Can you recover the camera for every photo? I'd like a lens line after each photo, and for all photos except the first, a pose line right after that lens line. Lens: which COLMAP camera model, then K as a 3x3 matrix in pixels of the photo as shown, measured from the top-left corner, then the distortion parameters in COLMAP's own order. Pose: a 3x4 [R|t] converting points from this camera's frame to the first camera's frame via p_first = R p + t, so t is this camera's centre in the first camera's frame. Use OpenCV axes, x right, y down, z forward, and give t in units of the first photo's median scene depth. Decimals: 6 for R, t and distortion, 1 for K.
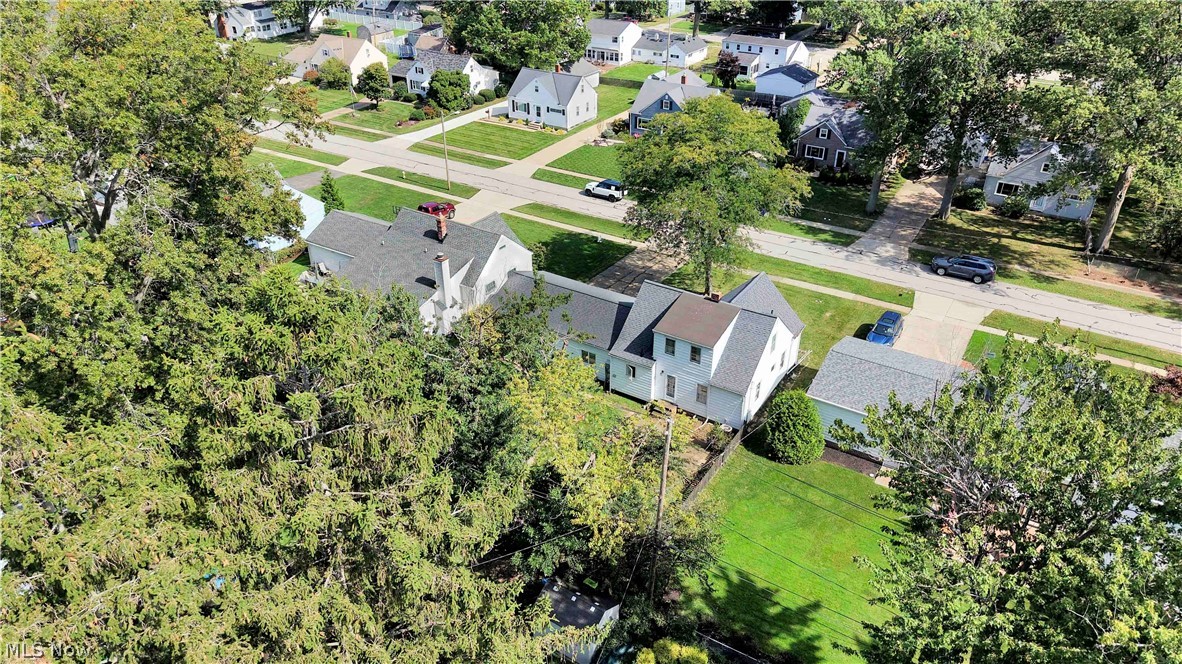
lens RADIAL K [[793.7, 0, 591.0], [0, 793.7, 332.0], [0, 0, 1]] dist [-0.006056, -0.001541]
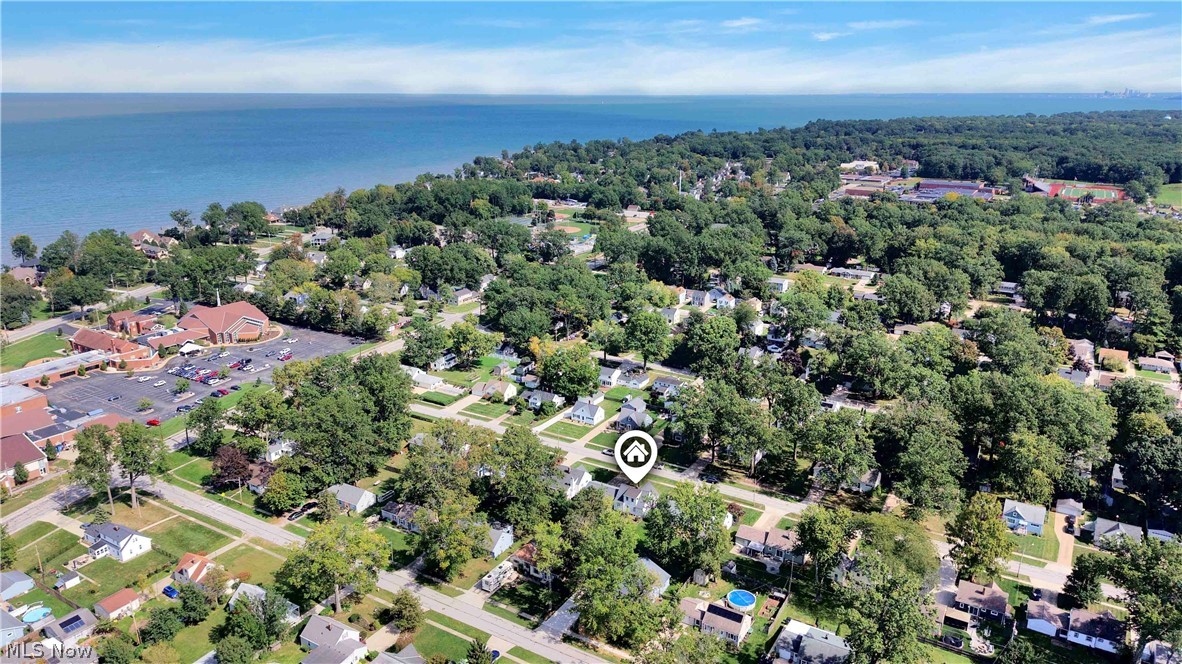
lens RADIAL K [[812.0, 0, 591.0], [0, 812.0, 332.0], [0, 0, 1]] dist [0.254014, -0.000373]
pose [[0.999798, -0.004708, 0.019555, -0.094549], [0.009110, 0.972784, -0.231535, 0.084483], [-0.017932, 0.231666, 0.972630, -1.832509]]
